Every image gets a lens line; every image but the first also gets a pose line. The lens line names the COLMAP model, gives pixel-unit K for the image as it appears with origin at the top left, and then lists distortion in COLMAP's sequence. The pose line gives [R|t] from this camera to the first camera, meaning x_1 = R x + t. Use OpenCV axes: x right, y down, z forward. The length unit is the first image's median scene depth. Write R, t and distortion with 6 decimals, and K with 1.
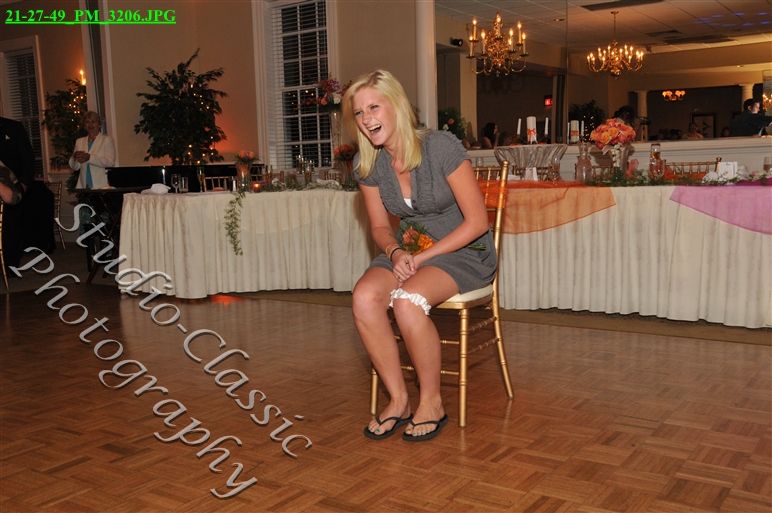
lens RADIAL K [[789.7, 0, 384.8], [0, 789.7, 264.0], [0, 0, 1]] dist [0.008469, 0.000000]
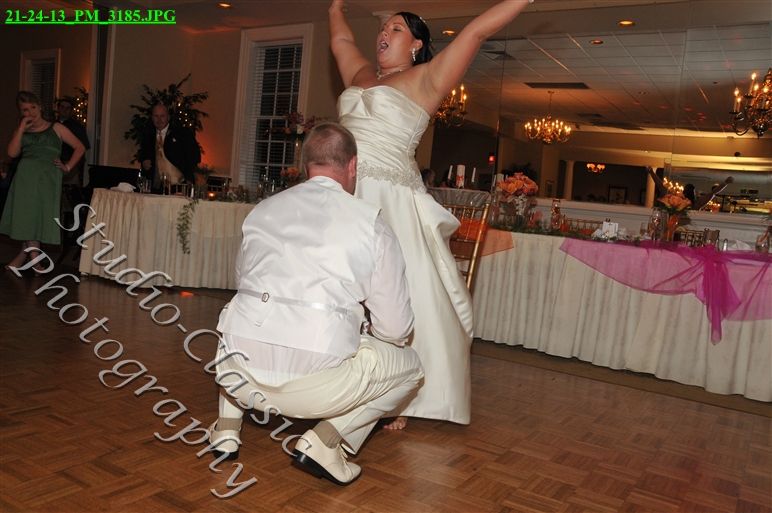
lens RADIAL K [[668.5, 0, 386.0], [0, 668.5, 262.5], [0, 0, 1]] dist [-0.106954, 0.101529]
pose [[0.991734, 0.117669, 0.051171, 0.058556], [-0.116169, 0.992734, -0.031365, -0.002953], [-0.054490, 0.025161, 0.998197, 0.054071]]
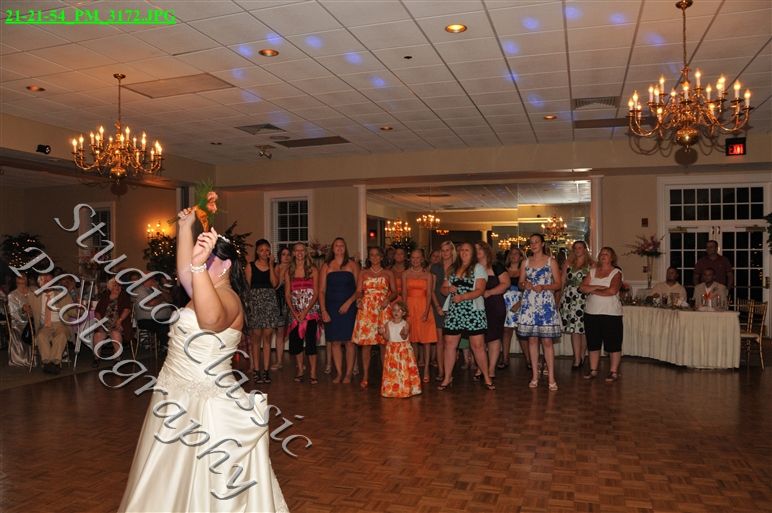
lens RADIAL K [[609.9, 0, 380.9], [0, 609.9, 258.0], [0, 0, 1]] dist [-0.150078, 0.099990]
pose [[0.960179, 0.026258, 0.278147, -0.553457], [0.008653, 0.992301, -0.123547, 0.001861], [-0.279250, 0.121034, 0.952560, -0.877363]]
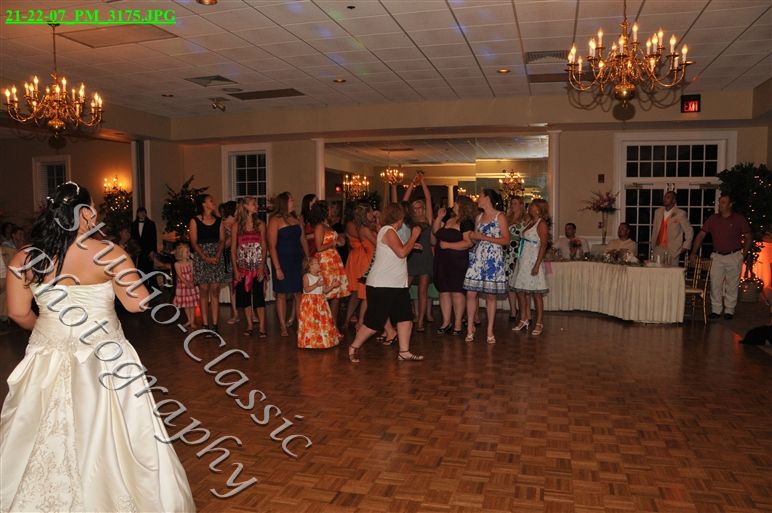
lens RADIAL K [[609.9, 0, 381.3], [0, 609.9, 256.7], [0, 0, 1]] dist [-0.150078, 0.099990]
pose [[0.946529, 0.006060, 0.322561, -0.494228], [0.011132, 0.998615, -0.051428, 0.003635], [-0.322426, 0.052268, 0.945151, -0.892619]]
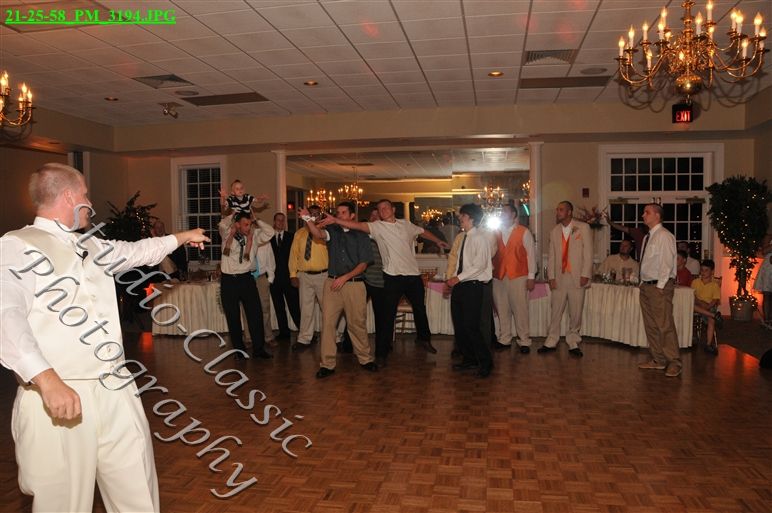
lens RADIAL K [[609.9, 0, 384.8], [0, 609.9, 261.8], [0, 0, 1]] dist [-0.150078, 0.099990]
pose [[0.910347, 0.001266, 0.413844, -0.516774], [0.030694, 0.997035, -0.070569, -0.024979], [-0.412706, 0.076945, 0.907608, -0.663821]]
